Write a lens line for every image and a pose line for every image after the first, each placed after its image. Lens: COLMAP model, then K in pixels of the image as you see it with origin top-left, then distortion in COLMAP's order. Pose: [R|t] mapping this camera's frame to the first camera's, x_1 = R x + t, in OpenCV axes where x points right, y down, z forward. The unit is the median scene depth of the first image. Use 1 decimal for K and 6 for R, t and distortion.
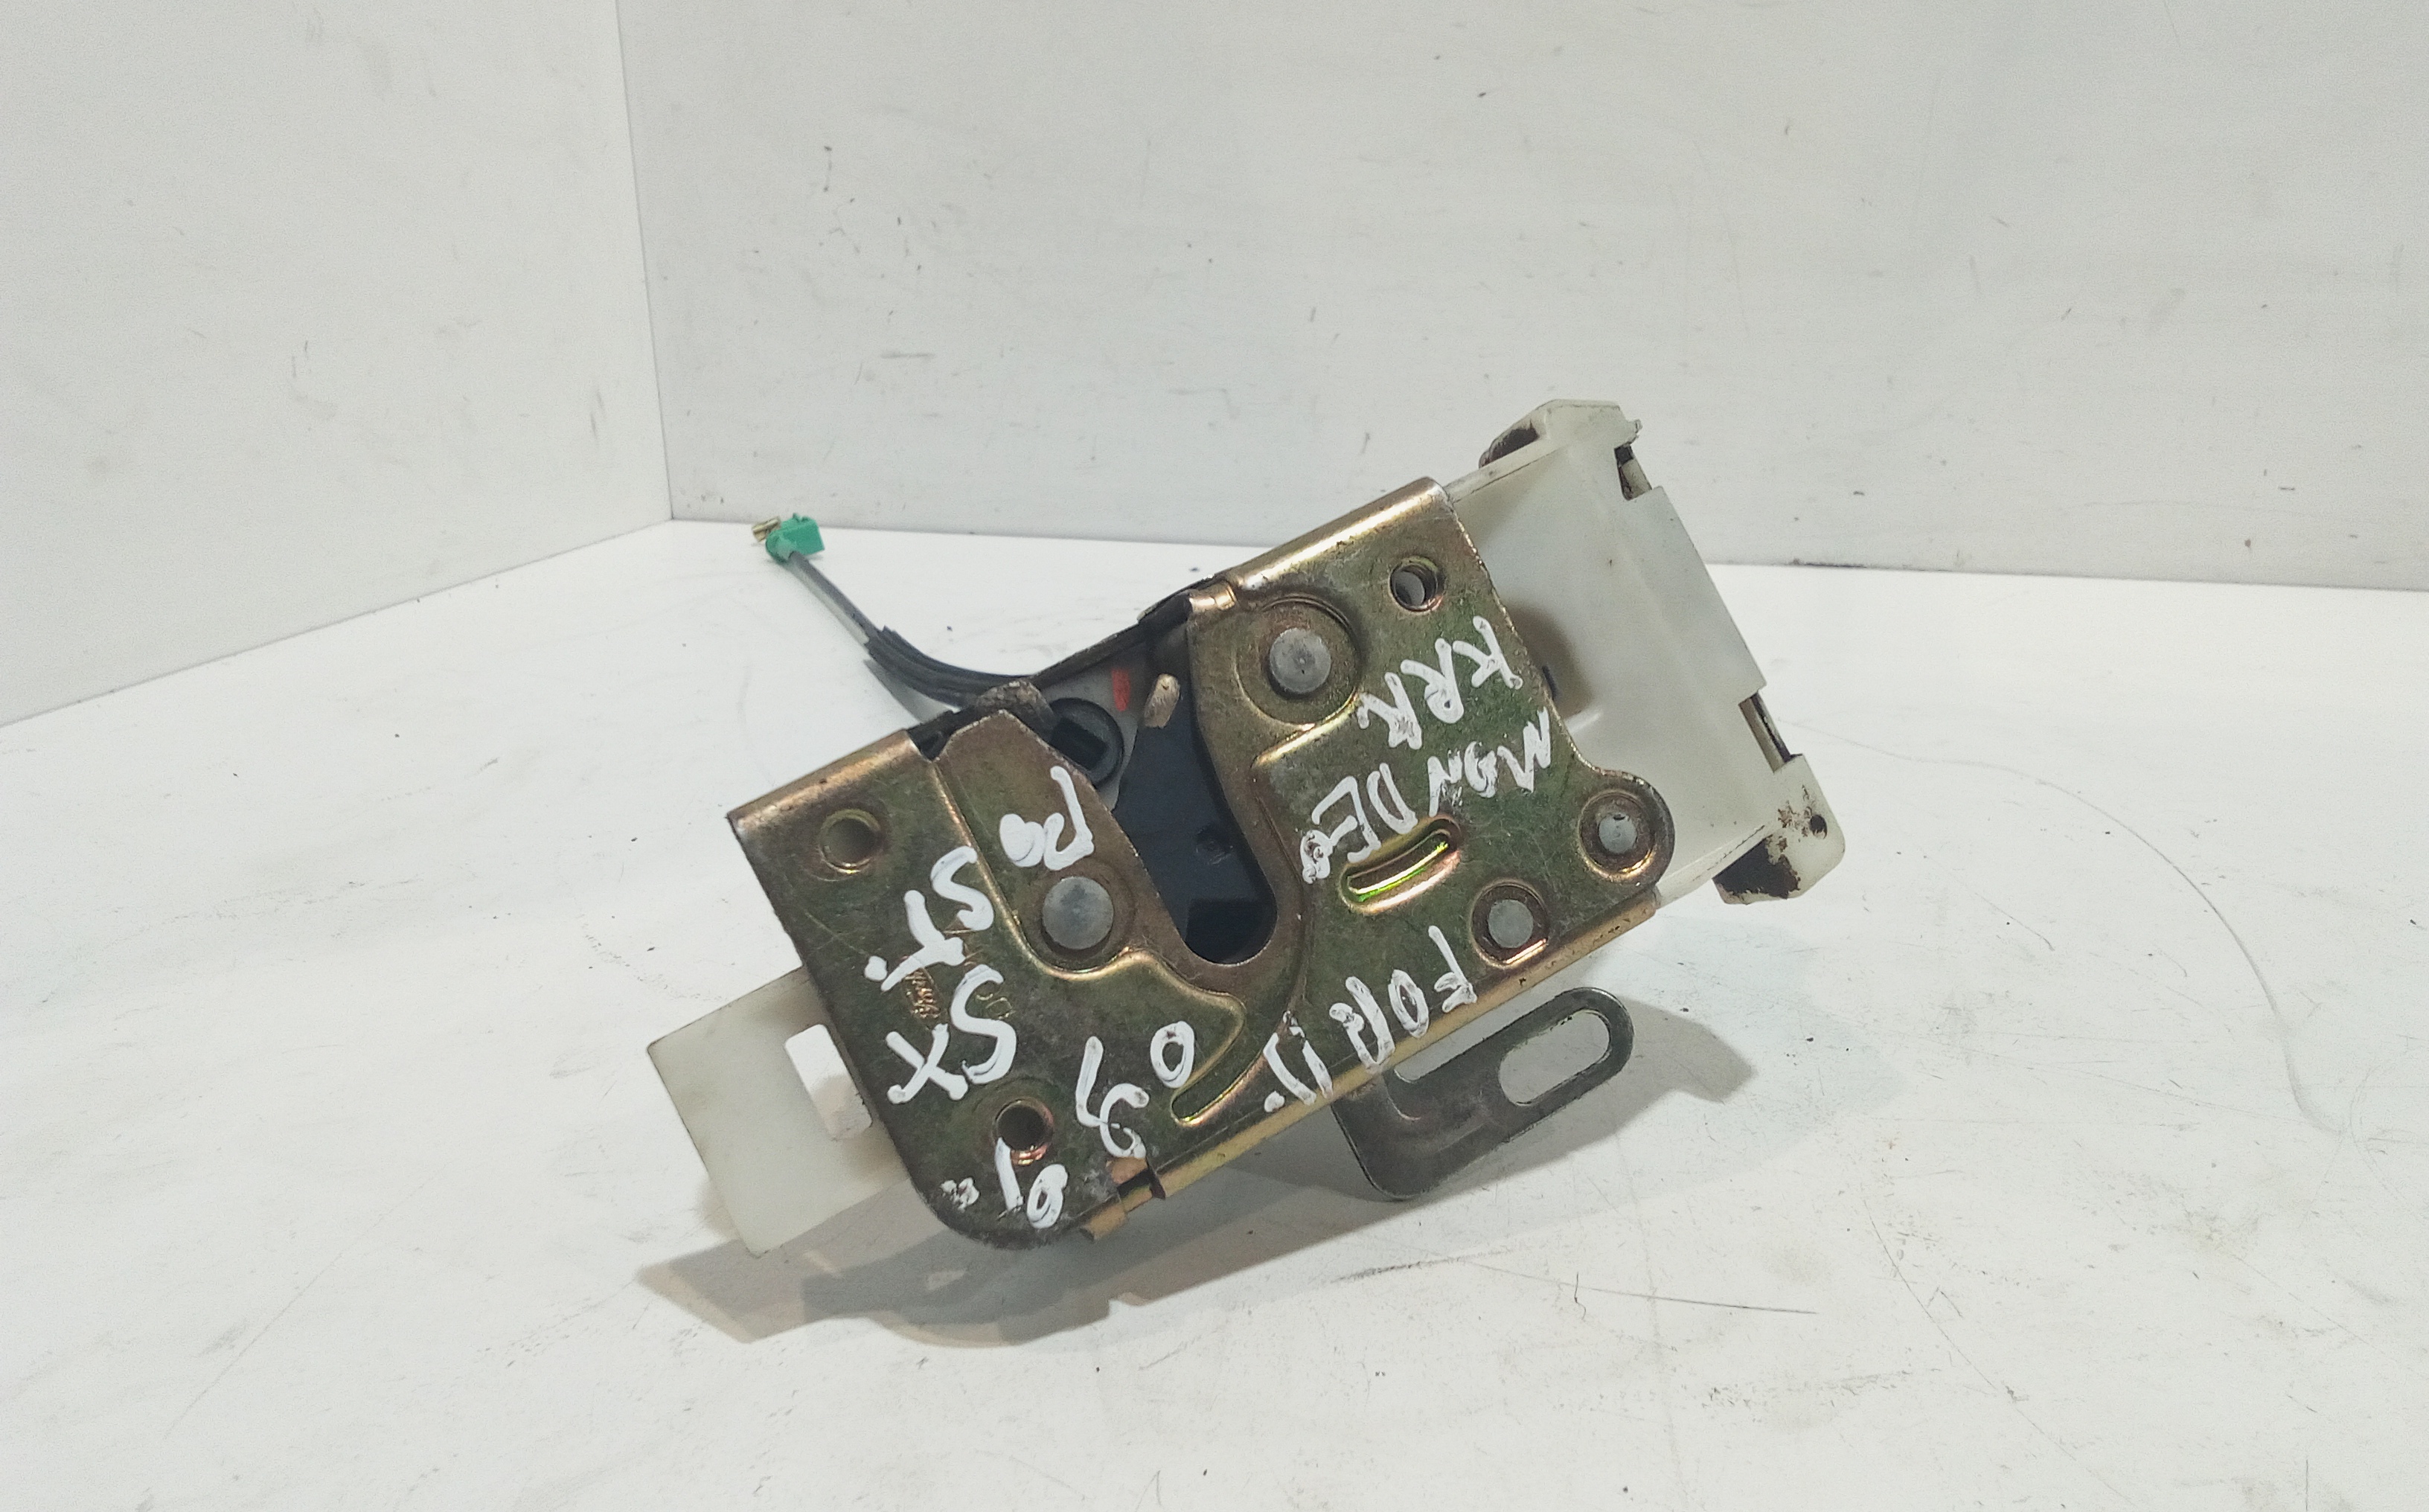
lens RADIAL K [[1819.9, 0, 1194.6], [0, 1819.9, 741.3], [0, 0, 1]] dist [0.060386, -0.092755]
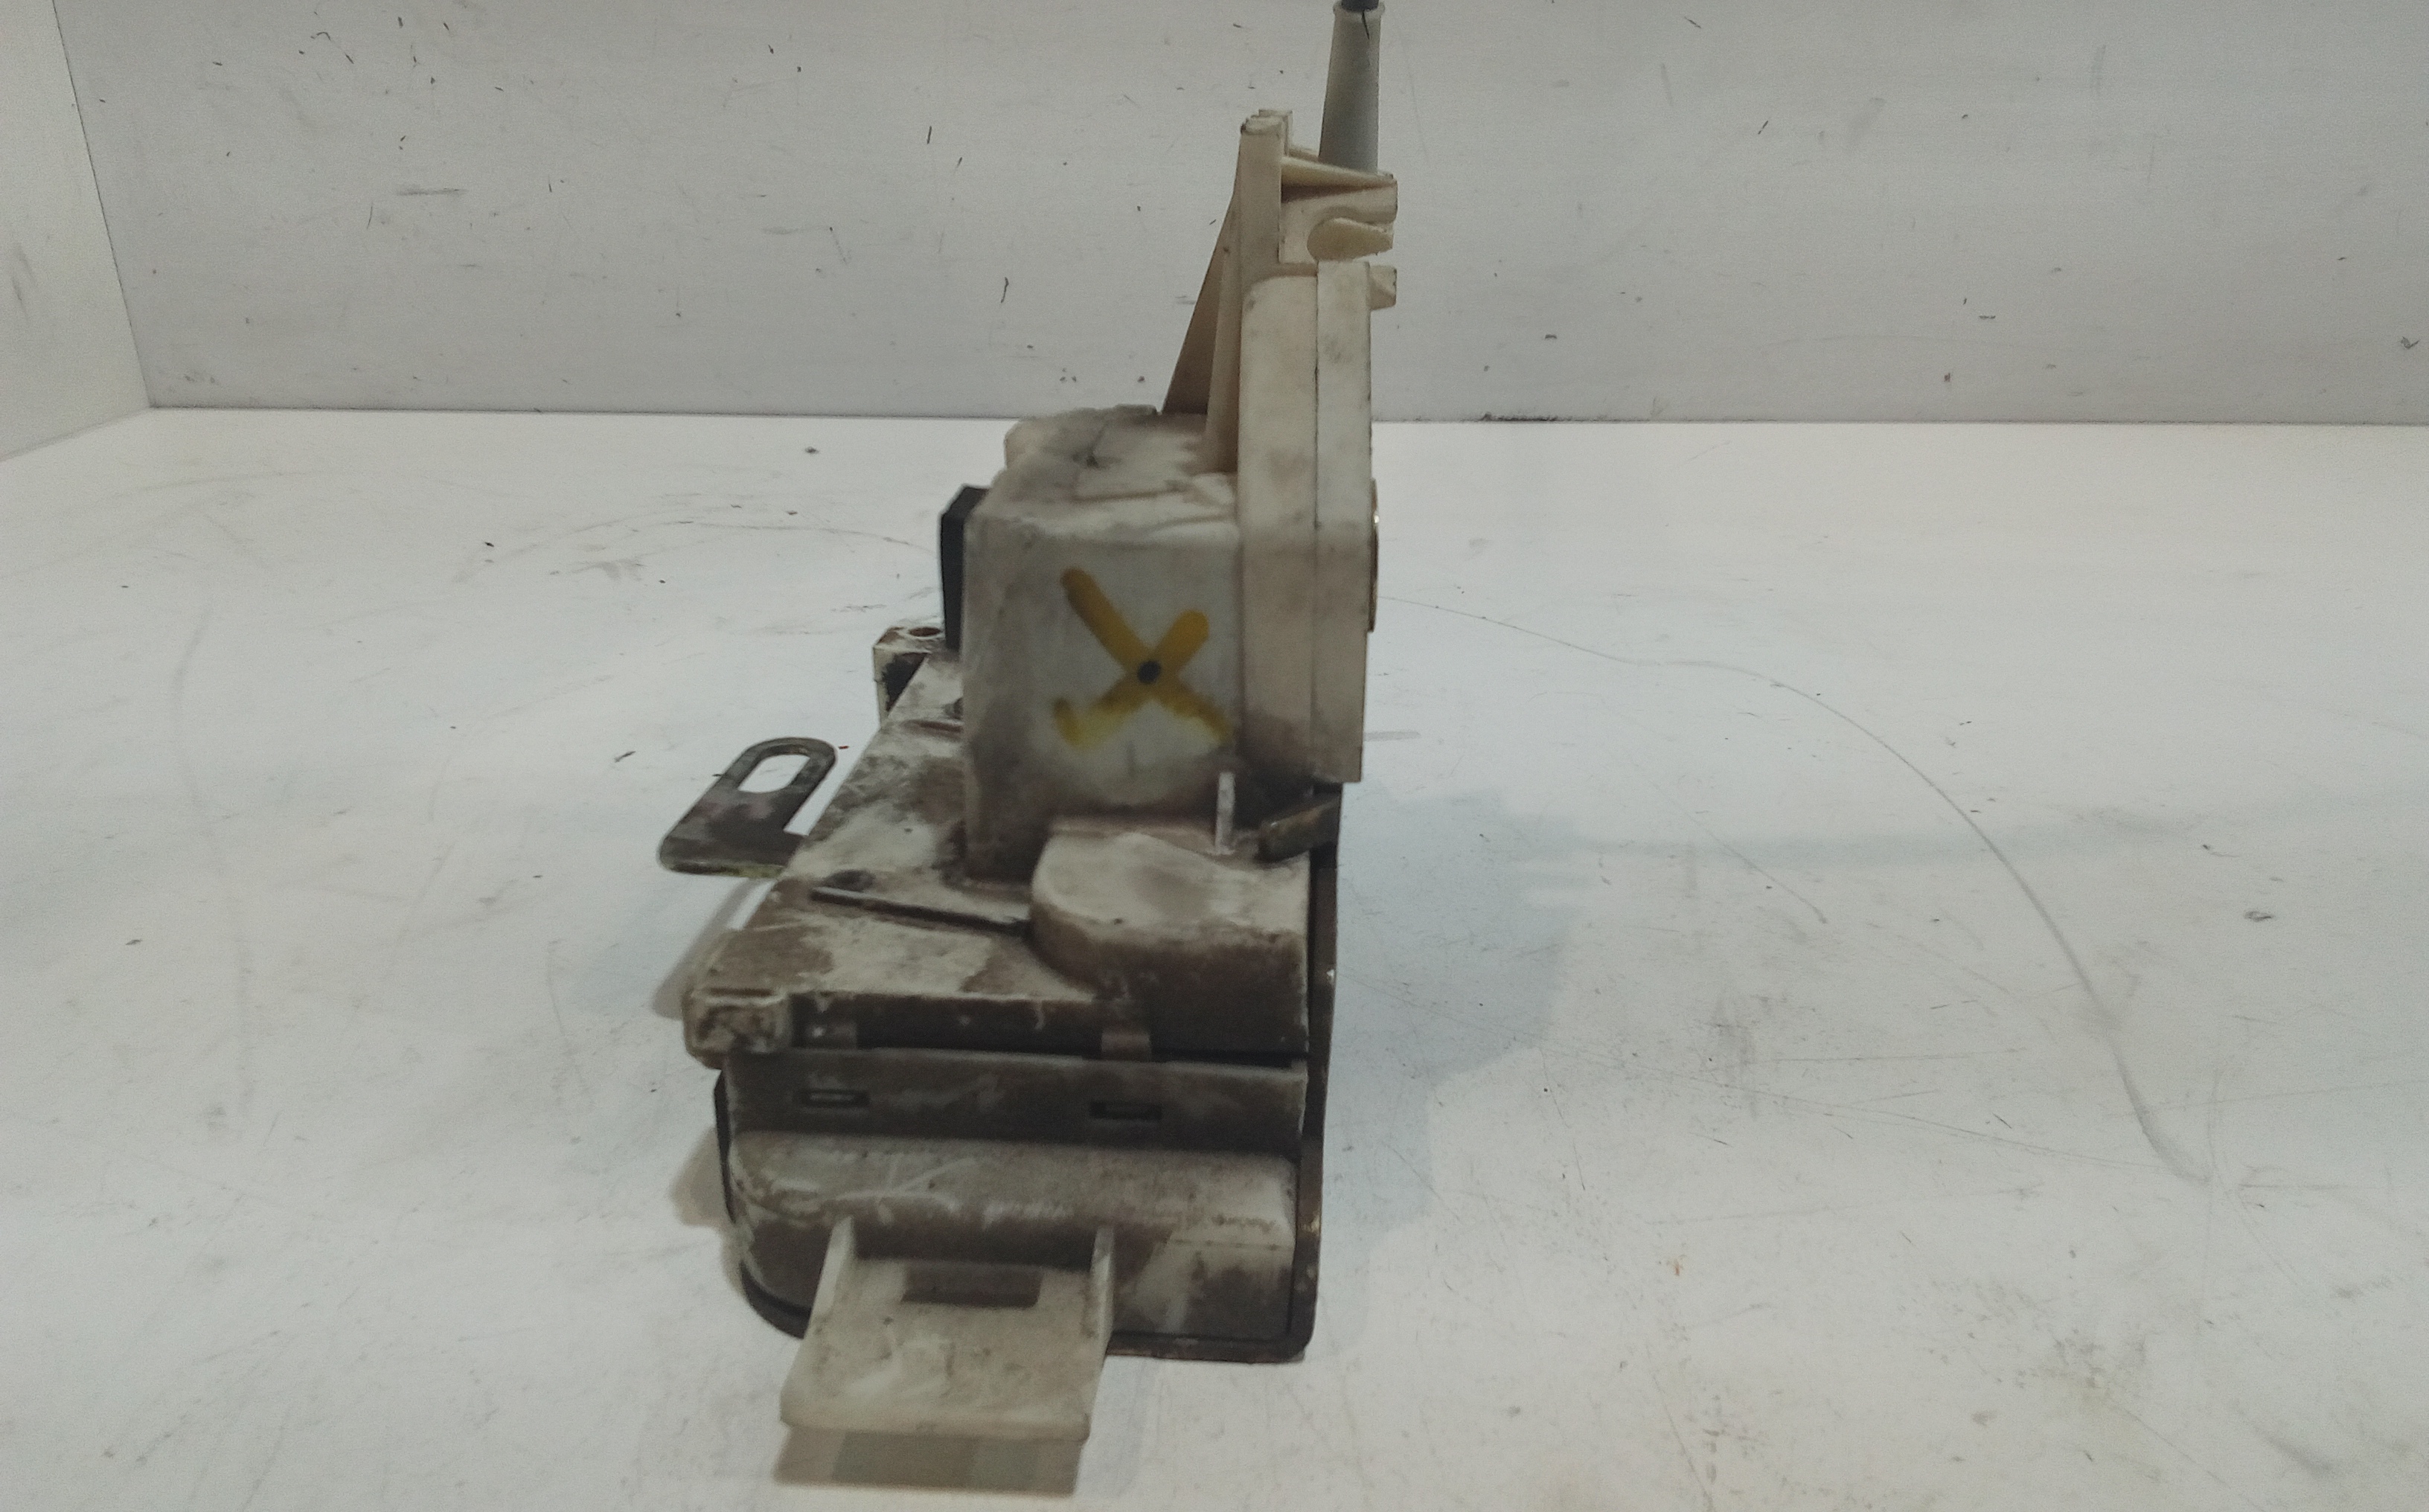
lens RADIAL K [[1819.9, 0, 1242.7], [0, 1819.9, 765.1], [0, 0, 1]] dist [0.060386, -0.092755]
pose [[0.980529, -0.073312, 0.182176, 0.035478], [0.054692, 0.992944, 0.105215, -0.030448], [-0.188604, -0.093203, 0.977621, 0.135078]]
